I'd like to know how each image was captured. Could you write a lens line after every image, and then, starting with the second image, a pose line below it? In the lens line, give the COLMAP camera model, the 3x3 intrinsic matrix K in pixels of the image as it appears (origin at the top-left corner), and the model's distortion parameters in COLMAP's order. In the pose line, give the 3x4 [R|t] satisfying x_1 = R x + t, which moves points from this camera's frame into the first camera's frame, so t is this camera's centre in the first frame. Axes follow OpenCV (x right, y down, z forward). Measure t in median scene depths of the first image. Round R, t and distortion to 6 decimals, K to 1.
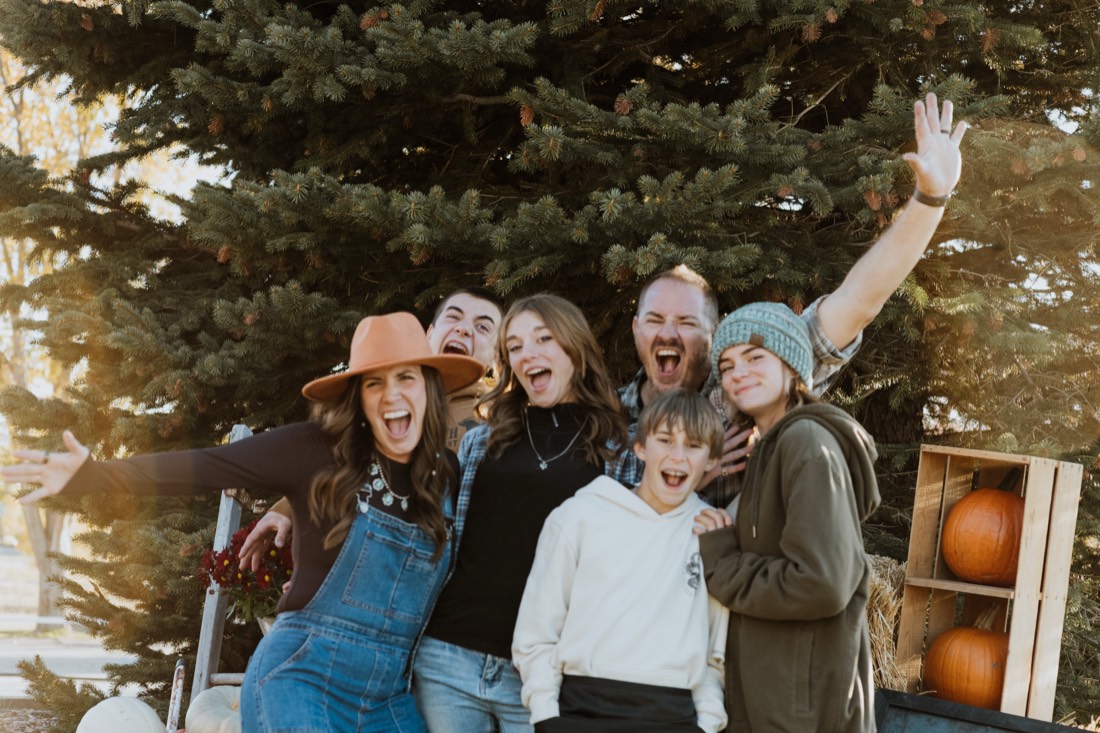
lens RADIAL K [[2749.6, 0, 548.8], [0, 2749.6, 367.9], [0, 0, 1]] dist [-0.009788, 0.000000]
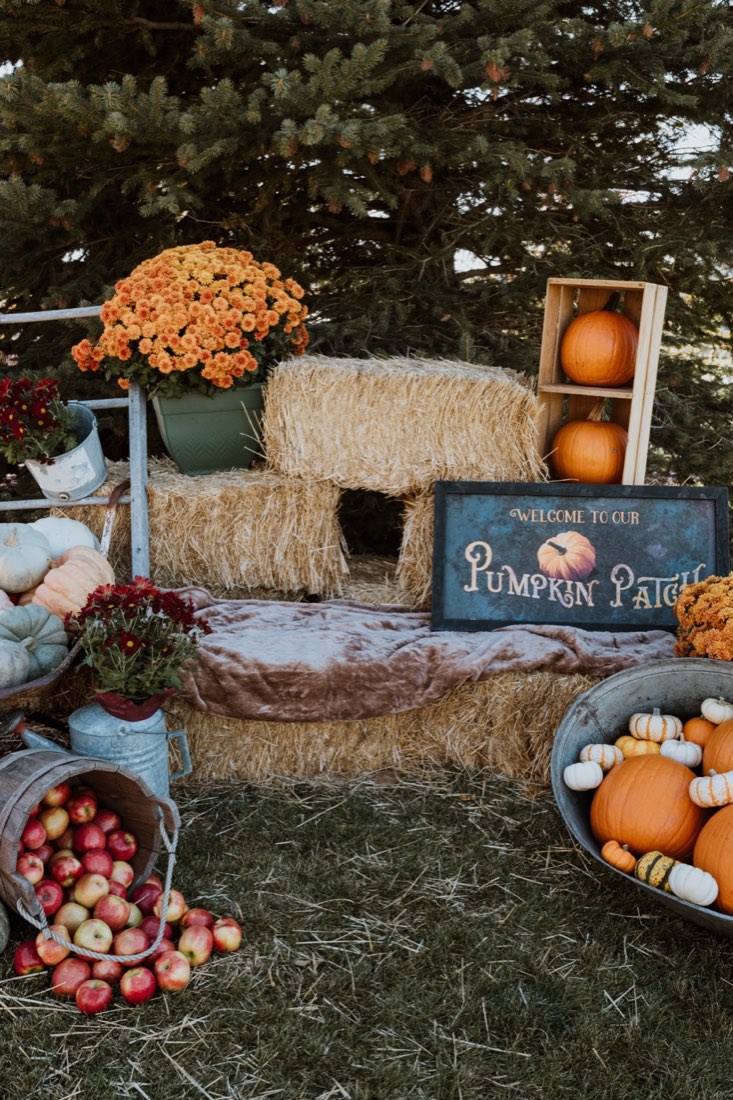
lens RADIAL K [[1154.0, 0, 404.9], [0, 1154.0, 646.3], [0, 0, 1]] dist [-0.045744, 0.000000]
pose [[0.982280, -0.108228, 0.153011, -0.025779], [0.055717, 0.948133, 0.312953, 0.019443], [-0.178945, -0.298882, 0.937362, 0.456916]]
